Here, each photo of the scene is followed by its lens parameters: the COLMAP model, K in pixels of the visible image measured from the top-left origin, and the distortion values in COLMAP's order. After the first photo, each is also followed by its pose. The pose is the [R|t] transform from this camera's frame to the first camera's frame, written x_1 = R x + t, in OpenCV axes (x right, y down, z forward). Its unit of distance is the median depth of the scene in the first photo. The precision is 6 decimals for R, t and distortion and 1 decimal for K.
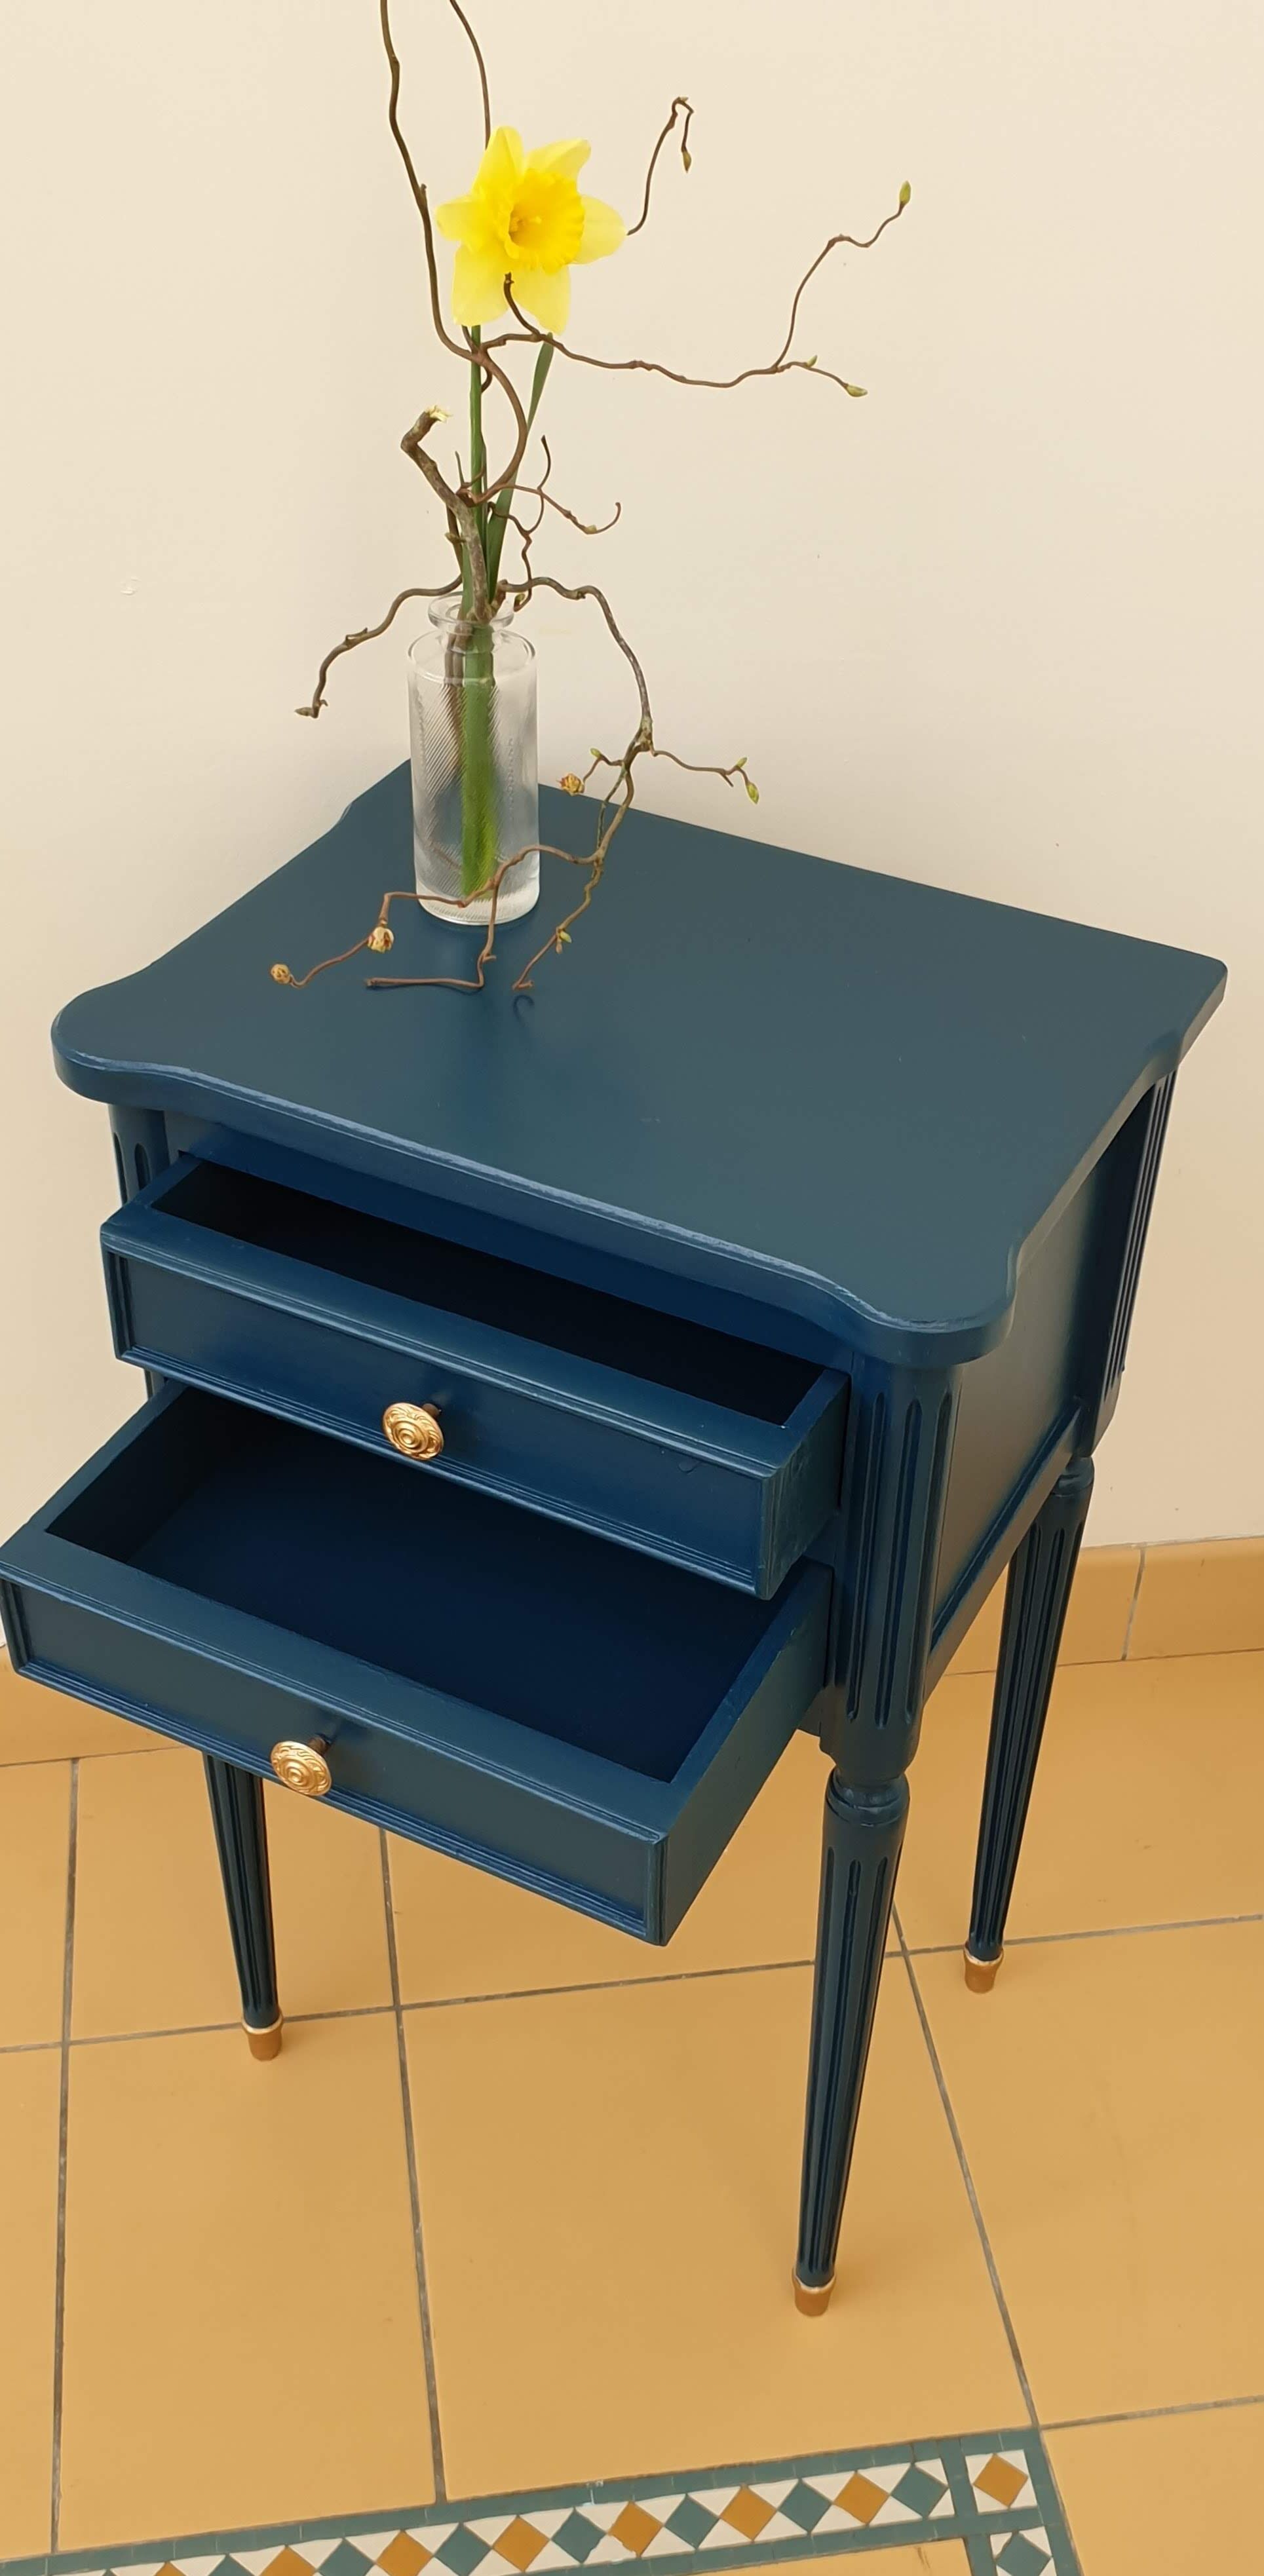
lens RADIAL K [[2616.8, 0, 726.4], [0, 2616.8, 1308.0], [0, 0, 1]] dist [0.079260, 0.000000]
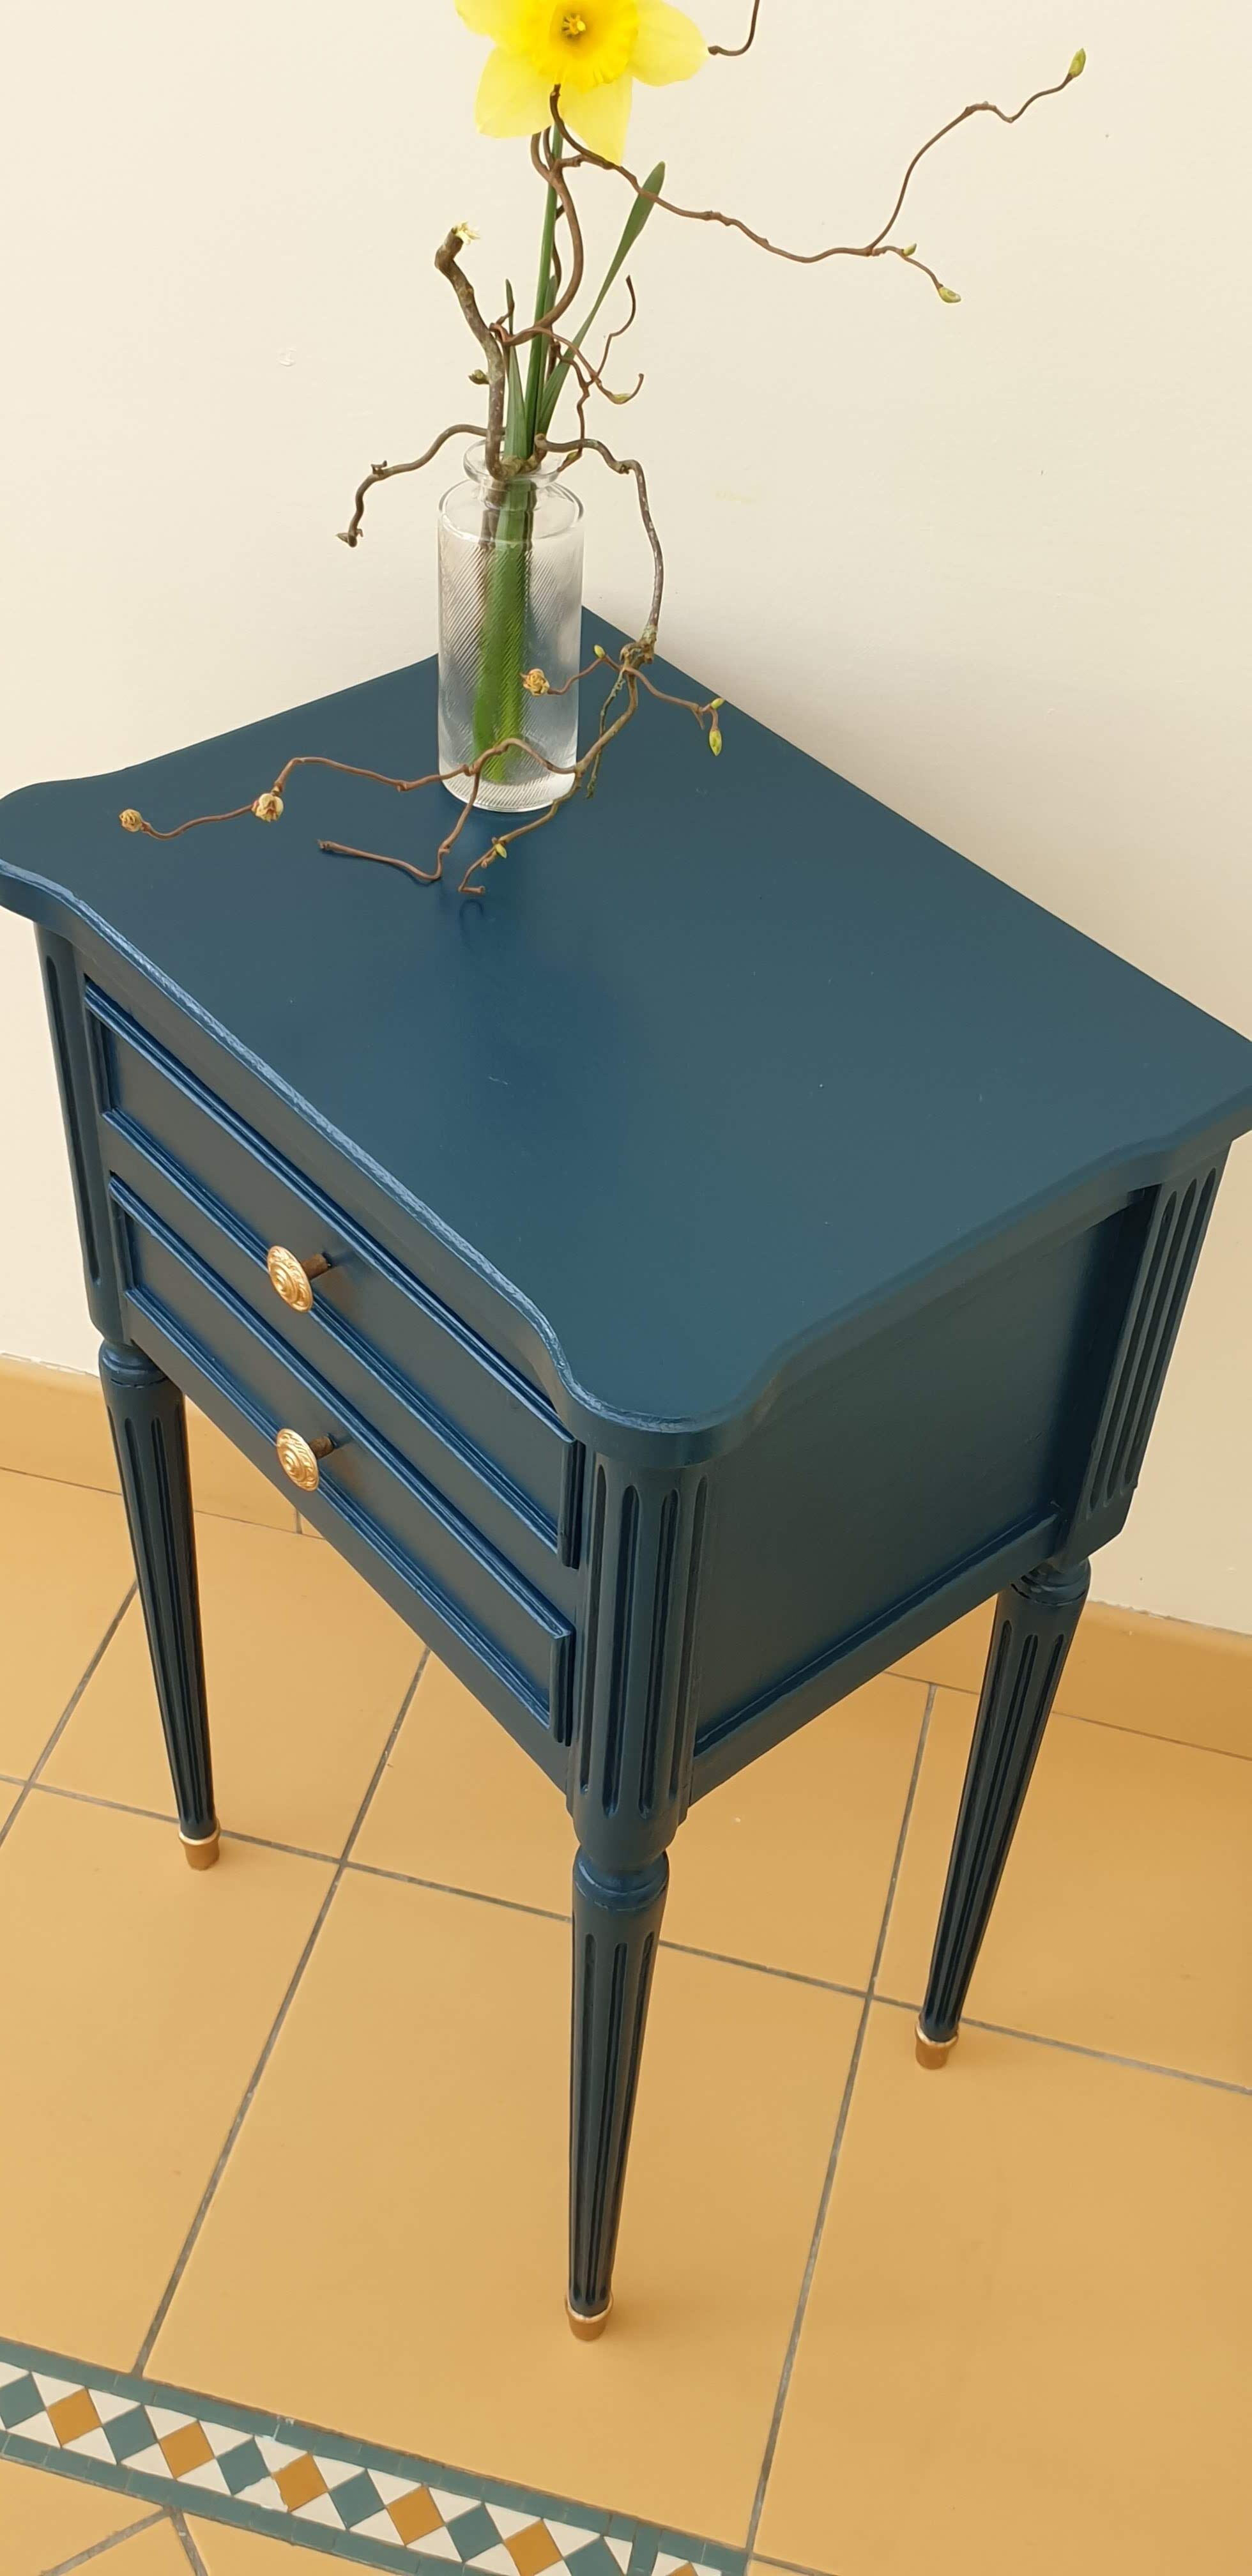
lens RADIAL K [[2616.3, 0, 647.1], [0, 2616.3, 1272.3], [0, 0, 1]] dist [0.079260, 0.000000]
pose [[0.922843, 0.281298, -0.263120, 0.251594], [-0.262574, 0.959229, 0.104568, -0.107948], [0.281807, -0.027411, 0.959079, 0.157026]]
